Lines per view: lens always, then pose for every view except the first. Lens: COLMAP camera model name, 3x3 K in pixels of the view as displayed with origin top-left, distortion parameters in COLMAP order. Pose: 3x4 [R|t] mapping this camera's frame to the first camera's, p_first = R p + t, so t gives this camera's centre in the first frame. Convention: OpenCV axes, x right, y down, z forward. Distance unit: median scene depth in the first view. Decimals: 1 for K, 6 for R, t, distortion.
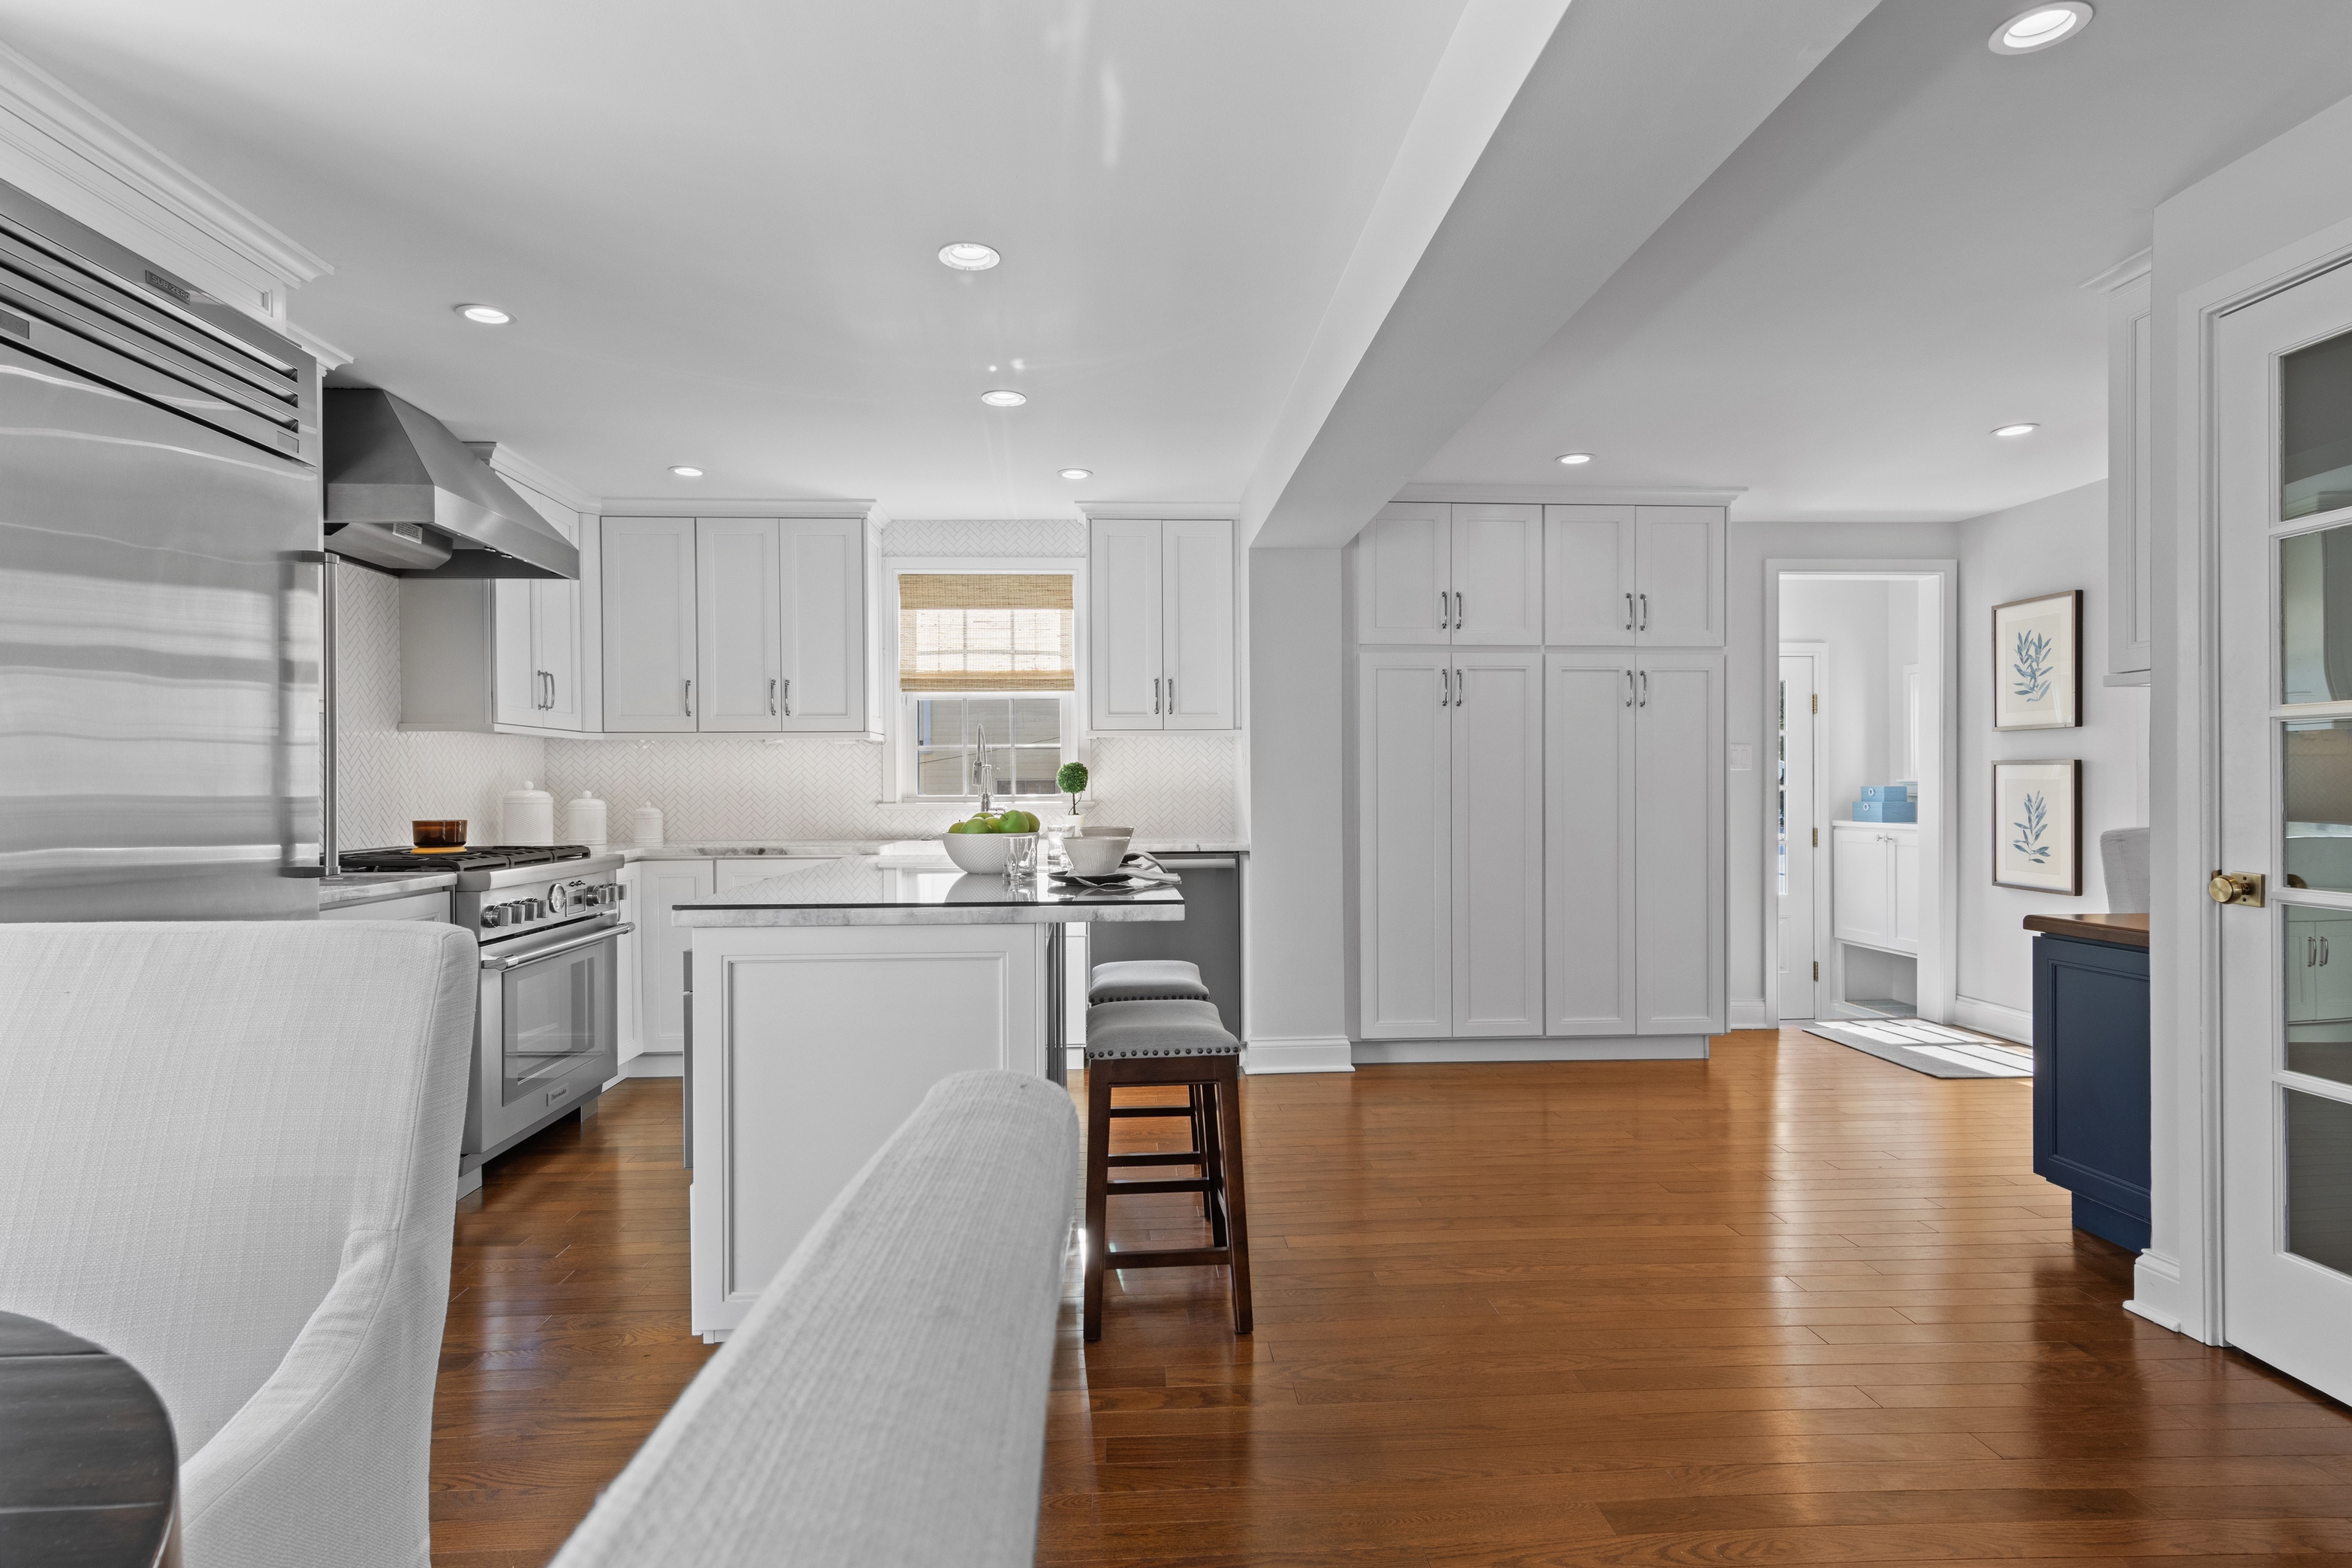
lens RADIAL K [[1192.3, 0, 1180.3], [0, 1192.3, 803.5], [0, 0, 1]] dist [0.006079, -0.000140]
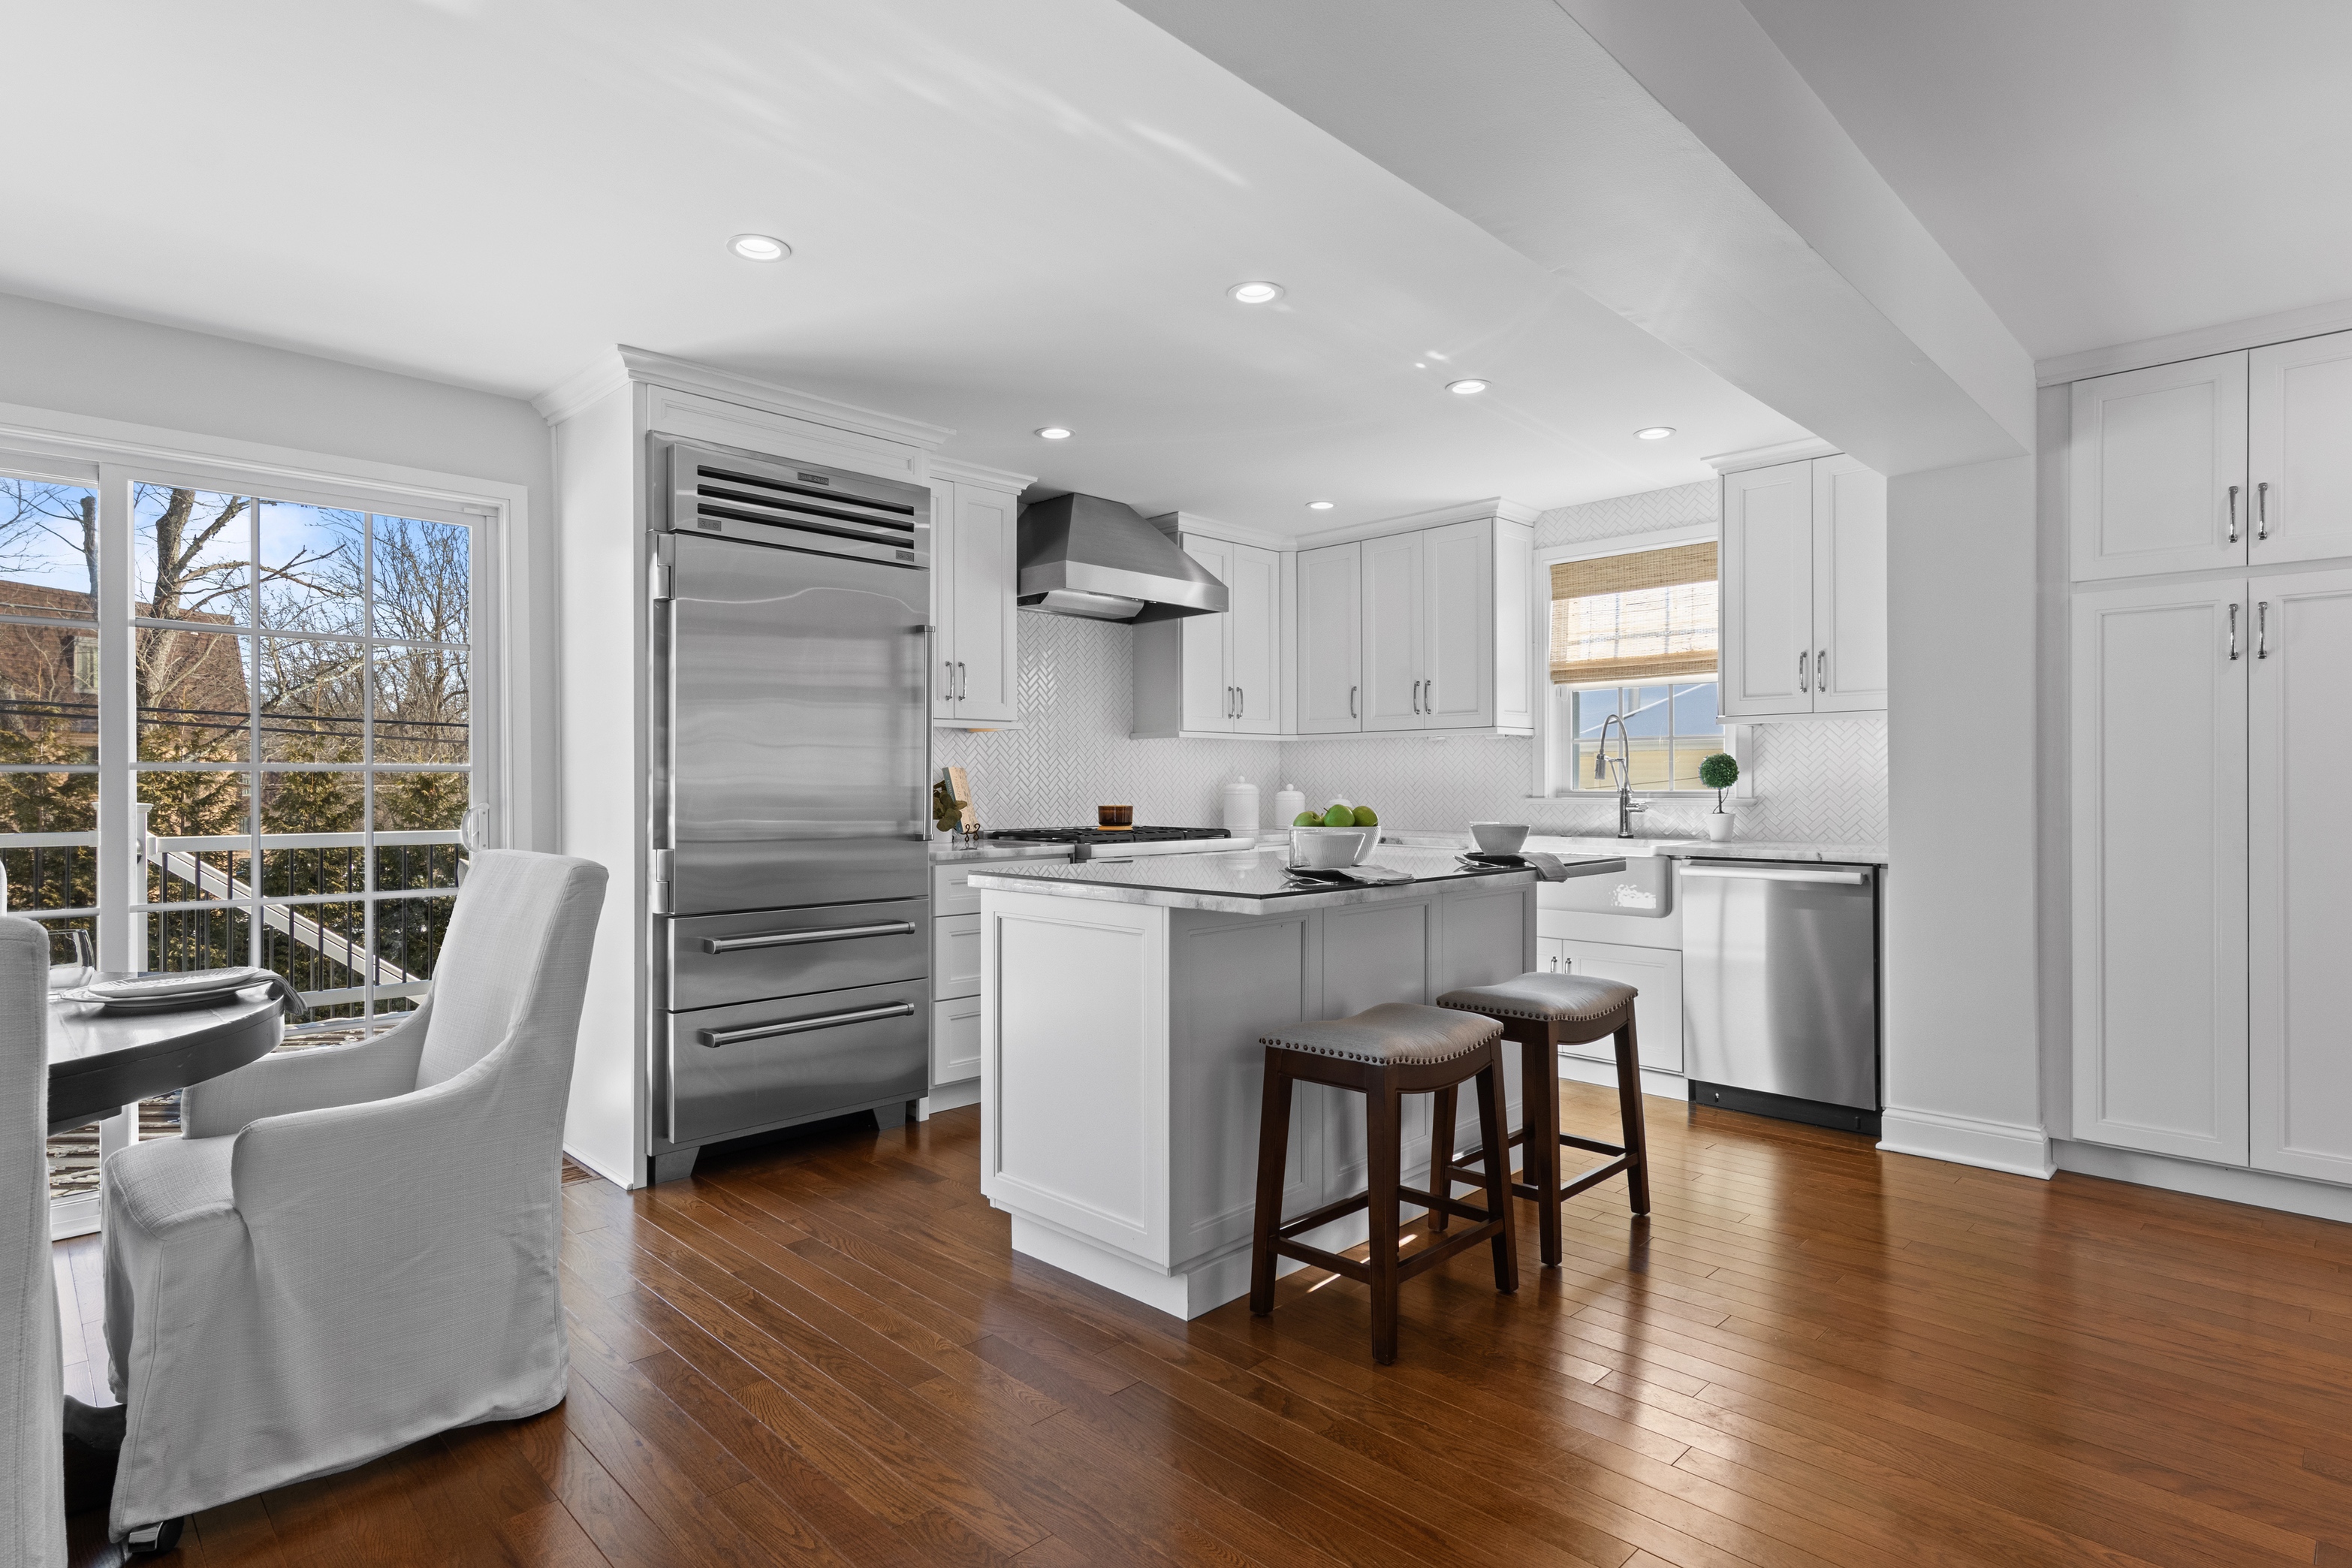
lens RADIAL K [[1199.9, 0, 1174.7], [0, 1199.9, 792.0], [0, 0, 1]] dist [0.007217, -0.000510]
pose [[0.666623, 0.008521, -0.745346, 0.325423], [-0.011349, 0.999935, 0.001282, -0.003147], [0.745308, 0.007604, 0.666677, 0.121305]]
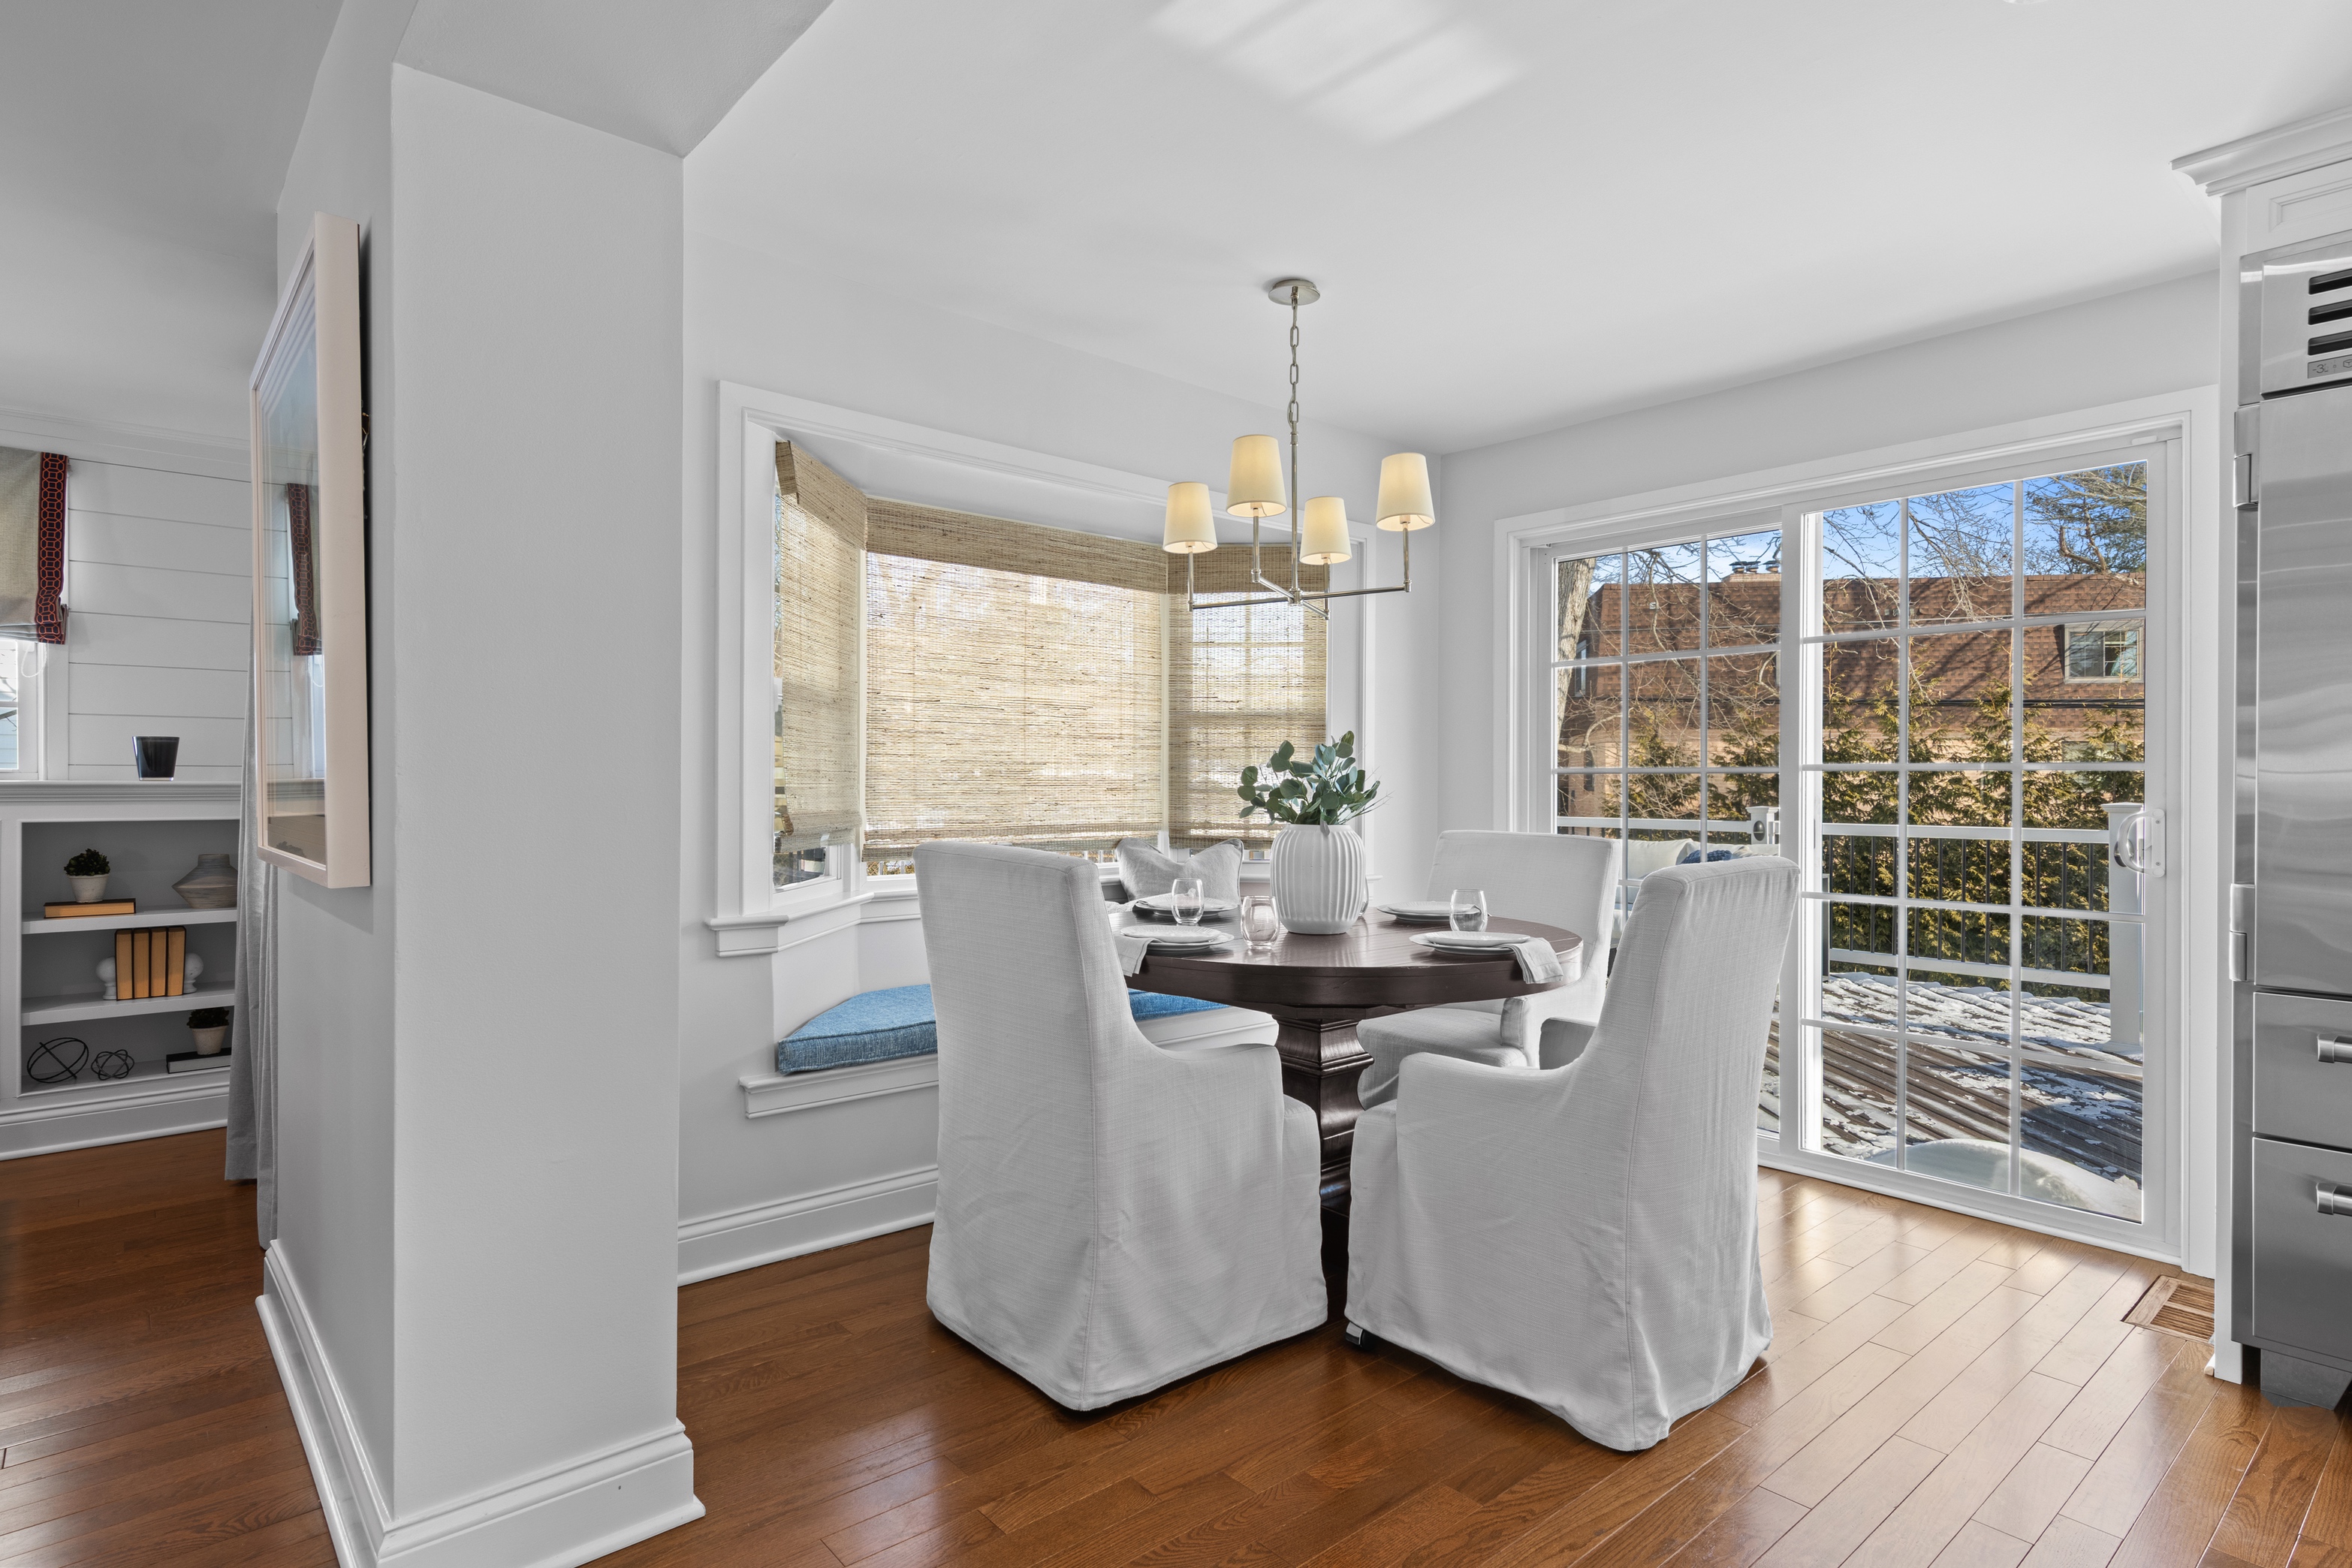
lens RADIAL K [[1211.6, 0, 1172.9], [0, 1211.6, 784.7], [0, 0, 1]] dist [0.009868, 0.000400]
pose [[-0.789275, 0.002979, -0.614033, 0.220950], [-0.008187, 0.999848, 0.015373, -0.007945], [0.613986, 0.017161, -0.789130, 0.479992]]
